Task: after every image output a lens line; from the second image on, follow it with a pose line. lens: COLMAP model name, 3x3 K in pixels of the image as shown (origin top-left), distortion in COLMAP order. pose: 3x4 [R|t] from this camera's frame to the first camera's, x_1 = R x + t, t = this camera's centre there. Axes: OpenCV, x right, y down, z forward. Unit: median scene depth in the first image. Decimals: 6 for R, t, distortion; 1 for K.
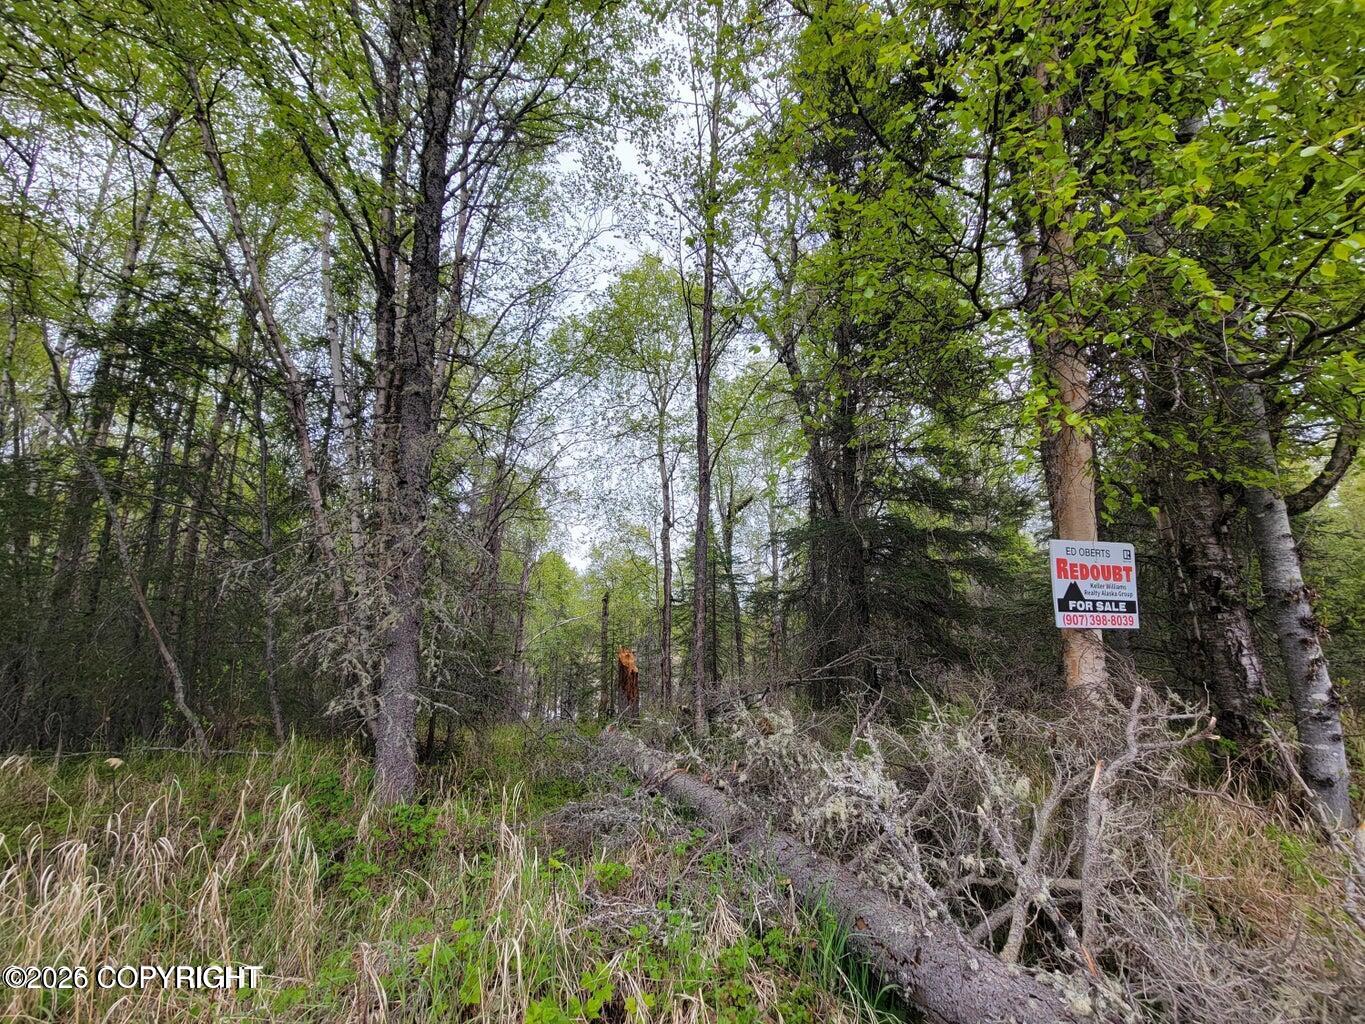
lens RADIAL K [[556.0, 0, 685.7], [0, 556.0, 506.0], [0, 0, 1]] dist [0.005625, -0.001382]
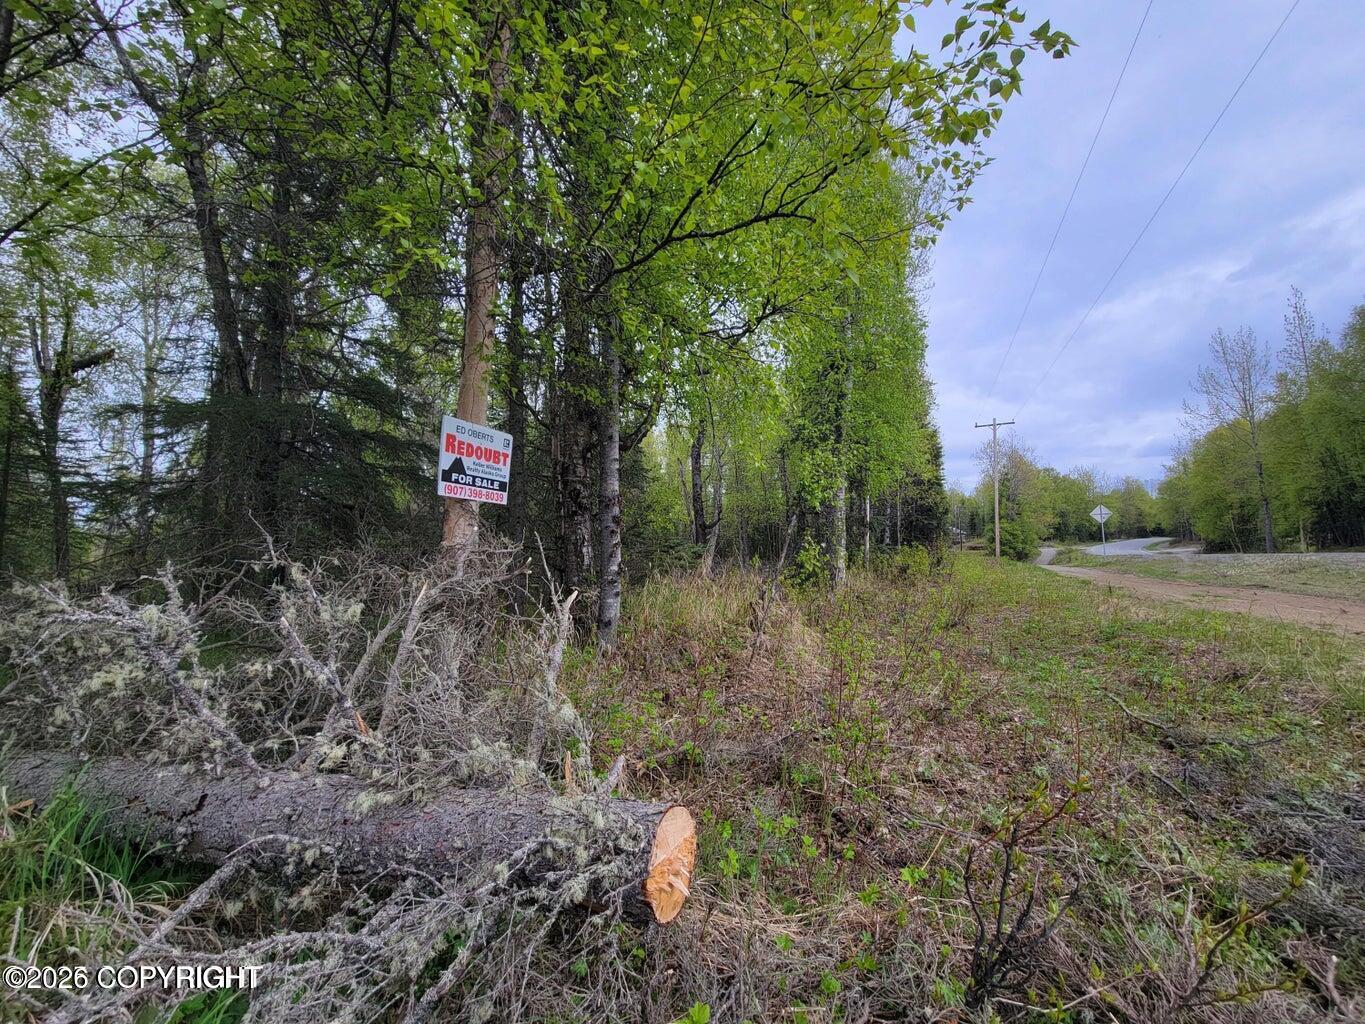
lens RADIAL K [[556.0, 0, 691.4], [0, 556.0, 514.6], [0, 0, 1]] dist [0.005625, -0.001382]
pose [[0.608933, 0.053458, 0.791418, 0.076029], [-0.163693, 0.984719, 0.059434, 0.078616], [-0.776148, -0.165741, 0.608379, -0.042239]]
